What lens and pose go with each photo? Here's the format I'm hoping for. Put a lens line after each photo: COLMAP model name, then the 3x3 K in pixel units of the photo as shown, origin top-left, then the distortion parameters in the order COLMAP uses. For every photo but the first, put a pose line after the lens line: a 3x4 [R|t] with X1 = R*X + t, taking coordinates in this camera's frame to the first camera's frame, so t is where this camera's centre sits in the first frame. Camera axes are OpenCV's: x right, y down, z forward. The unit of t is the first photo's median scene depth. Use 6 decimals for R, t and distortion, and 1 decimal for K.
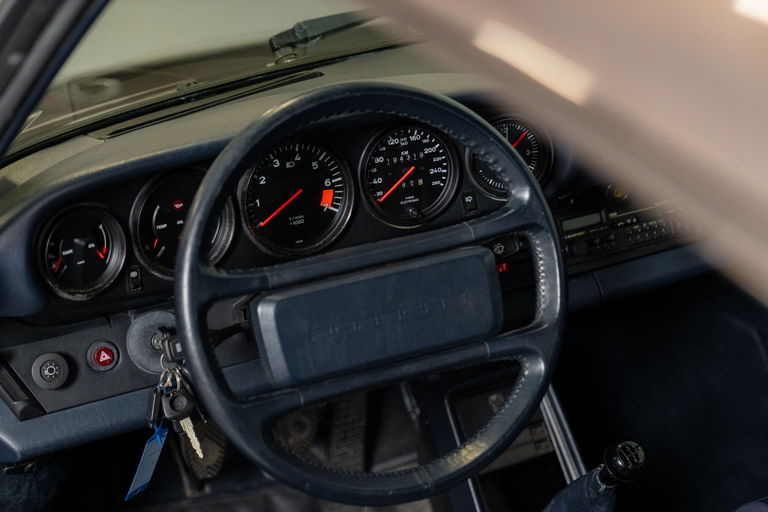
lens RADIAL K [[1487.5, 0, 382.5], [0, 1487.5, 257.6], [0, 0, 1]] dist [0.021885, 0.000000]
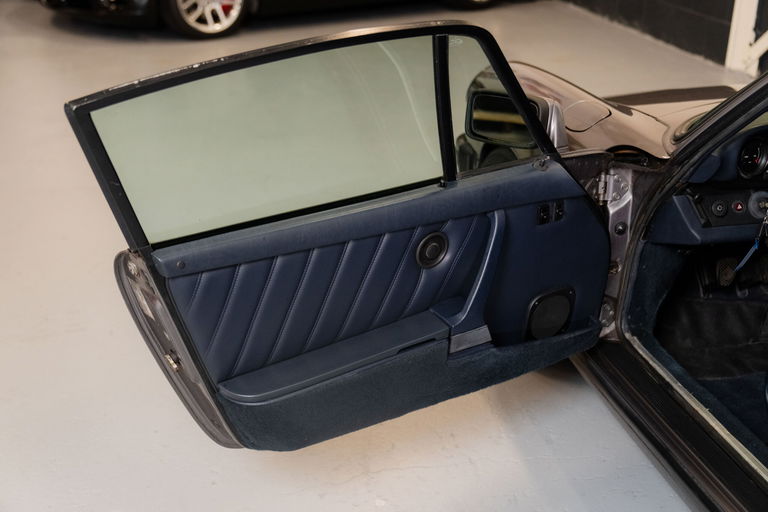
lens RADIAL K [[973.7, 0, 379.0], [0, 973.7, 255.6], [0, 0, 1]] dist [0.000981, 0.000000]
pose [[0.965018, 0.155310, -0.211234, -0.392288], [-0.153203, 0.987842, 0.026408, 0.185337], [0.212767, 0.006877, 0.977079, -0.587571]]
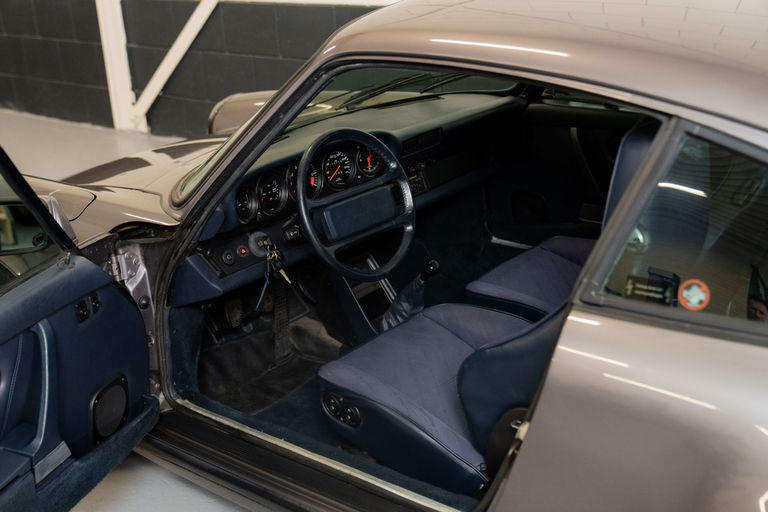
lens RADIAL K [[973.7, 0, 380.9], [0, 973.7, 256.2], [0, 0, 1]] dist [0.000981, 0.000000]
pose [[0.918084, -0.138459, 0.371417, -0.576432], [0.162701, 0.986069, -0.034577, 0.167060], [-0.361455, 0.092175, 0.927822, -0.584480]]
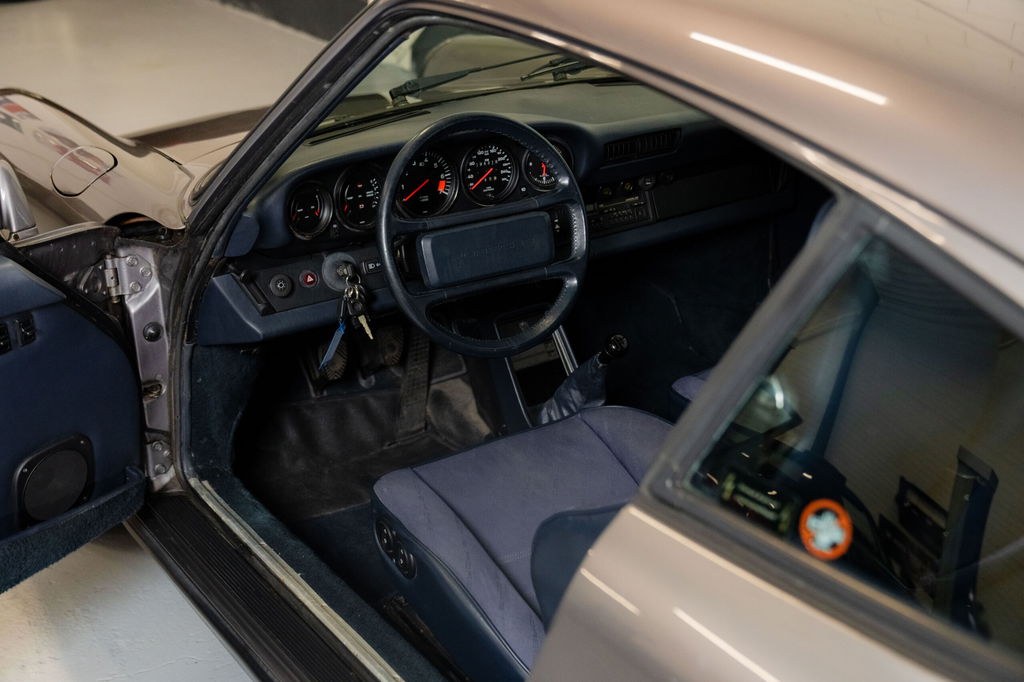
lens RADIAL K [[1298.2, 0, 506.7], [0, 1298.2, 344.4], [0, 0, 1]] dist [0.000981, 0.000000]
pose [[0.987256, -0.001120, 0.159134, -0.198939], [-0.002290, 0.999772, 0.021248, 0.106860], [-0.159122, -0.021342, 0.987028, -0.443109]]
